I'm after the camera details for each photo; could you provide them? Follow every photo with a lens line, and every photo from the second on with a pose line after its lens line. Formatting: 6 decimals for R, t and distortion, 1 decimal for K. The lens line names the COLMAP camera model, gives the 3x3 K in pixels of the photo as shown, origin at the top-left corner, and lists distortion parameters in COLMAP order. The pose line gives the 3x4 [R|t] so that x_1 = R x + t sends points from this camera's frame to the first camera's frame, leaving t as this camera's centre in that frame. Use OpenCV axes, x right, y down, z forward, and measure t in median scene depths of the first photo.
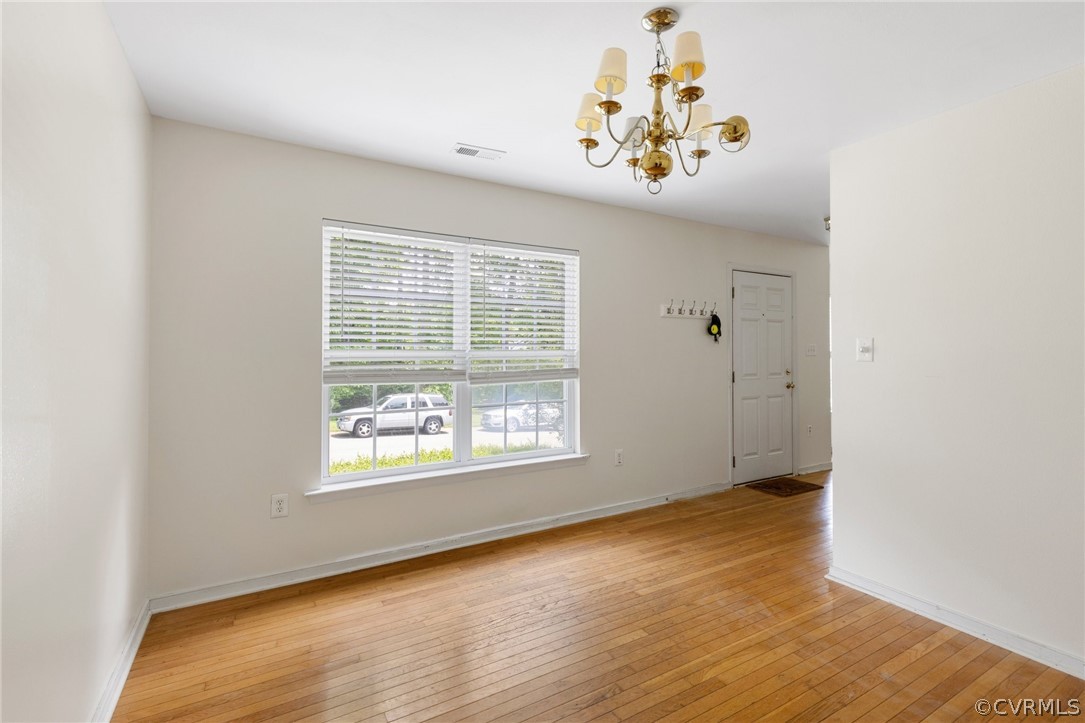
lens RADIAL K [[497.4, 0, 544.2], [0, 497.4, 349.8], [0, 0, 1]] dist [0.001371, -0.000004]
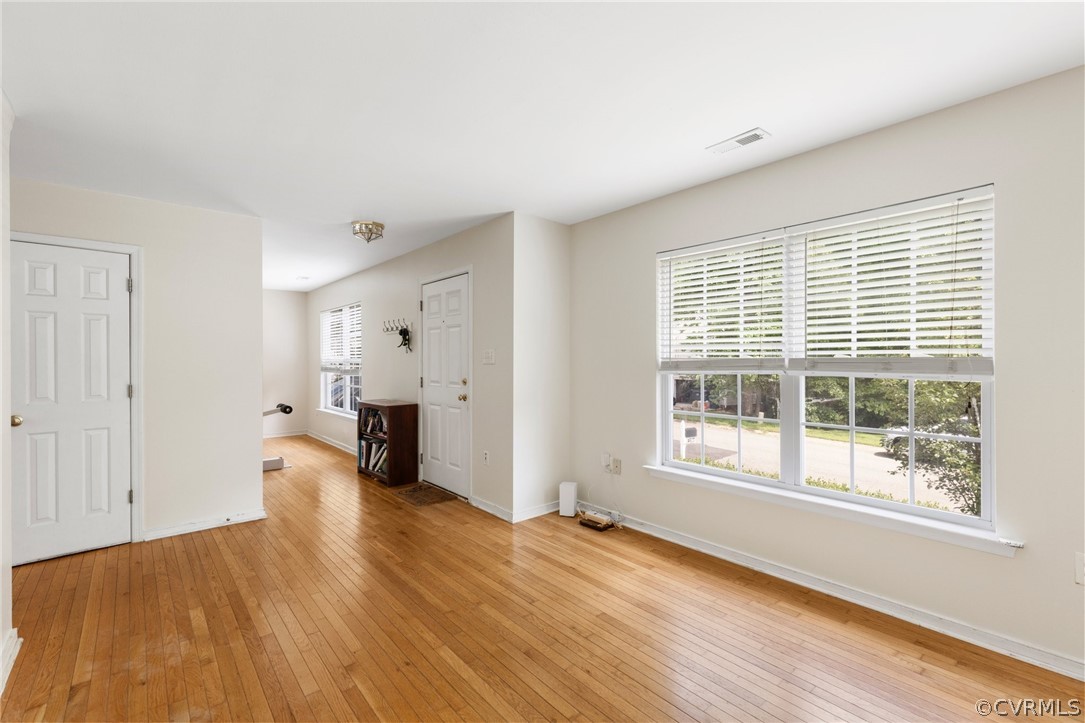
lens RADIAL K [[478.5, 0, 542.5], [0, 478.5, 361.5], [0, 0, 1]] dist [-0.001326, -0.000307]
pose [[0.175054, 0.006935, -0.984534, 1.046786], [0.003178, 0.999966, 0.007608, 0.001509], [0.984554, -0.004461, 0.175026, 0.765774]]
